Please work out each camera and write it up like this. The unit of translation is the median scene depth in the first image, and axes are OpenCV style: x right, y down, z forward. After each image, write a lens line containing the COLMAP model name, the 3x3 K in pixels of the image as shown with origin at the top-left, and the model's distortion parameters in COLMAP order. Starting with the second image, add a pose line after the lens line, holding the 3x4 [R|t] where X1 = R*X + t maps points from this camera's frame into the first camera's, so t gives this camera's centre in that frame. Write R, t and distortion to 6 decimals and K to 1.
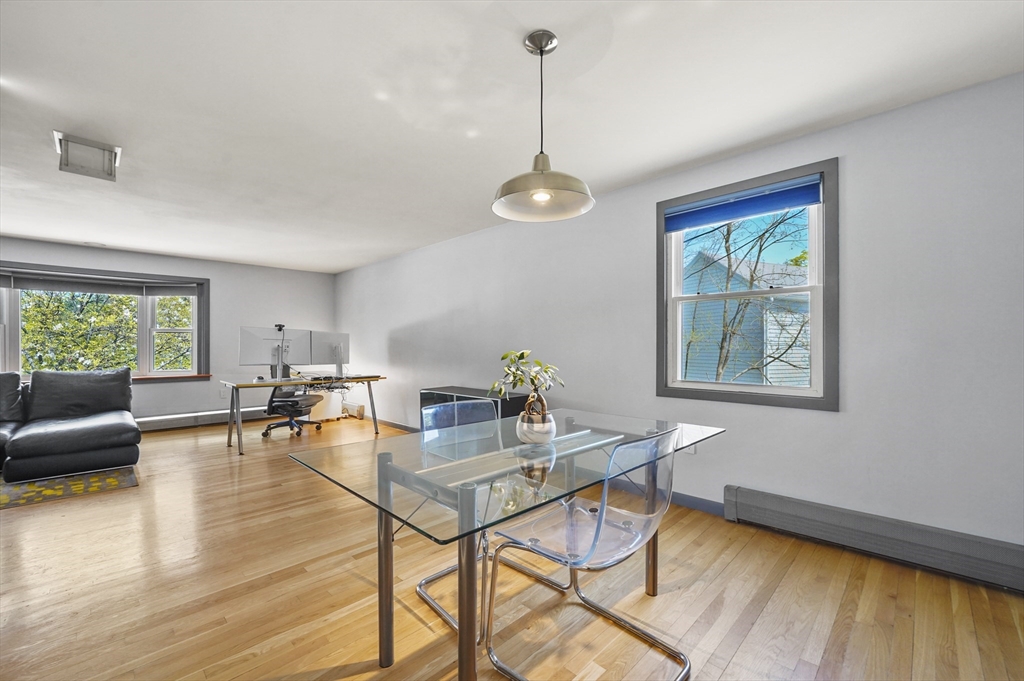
lens RADIAL K [[422.5, 0, 514.7], [0, 422.5, 343.8], [0, 0, 1]] dist [-0.011687, -0.000622]
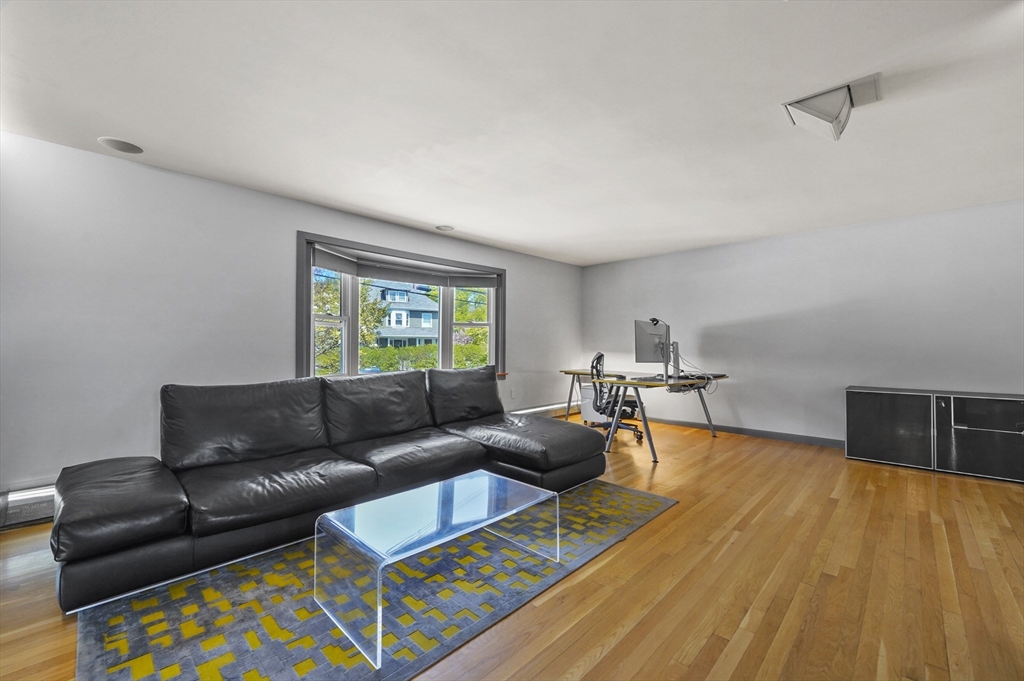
lens RADIAL K [[422.5, 0, 509.4], [0, 422.5, 339.7], [0, 0, 1]] dist [-0.011687, -0.000622]
pose [[0.999897, 0.003074, -0.013984, -0.716405], [-0.003254, 0.999912, -0.012864, 0.012113], [0.013943, 0.012909, 0.999819, 0.070006]]
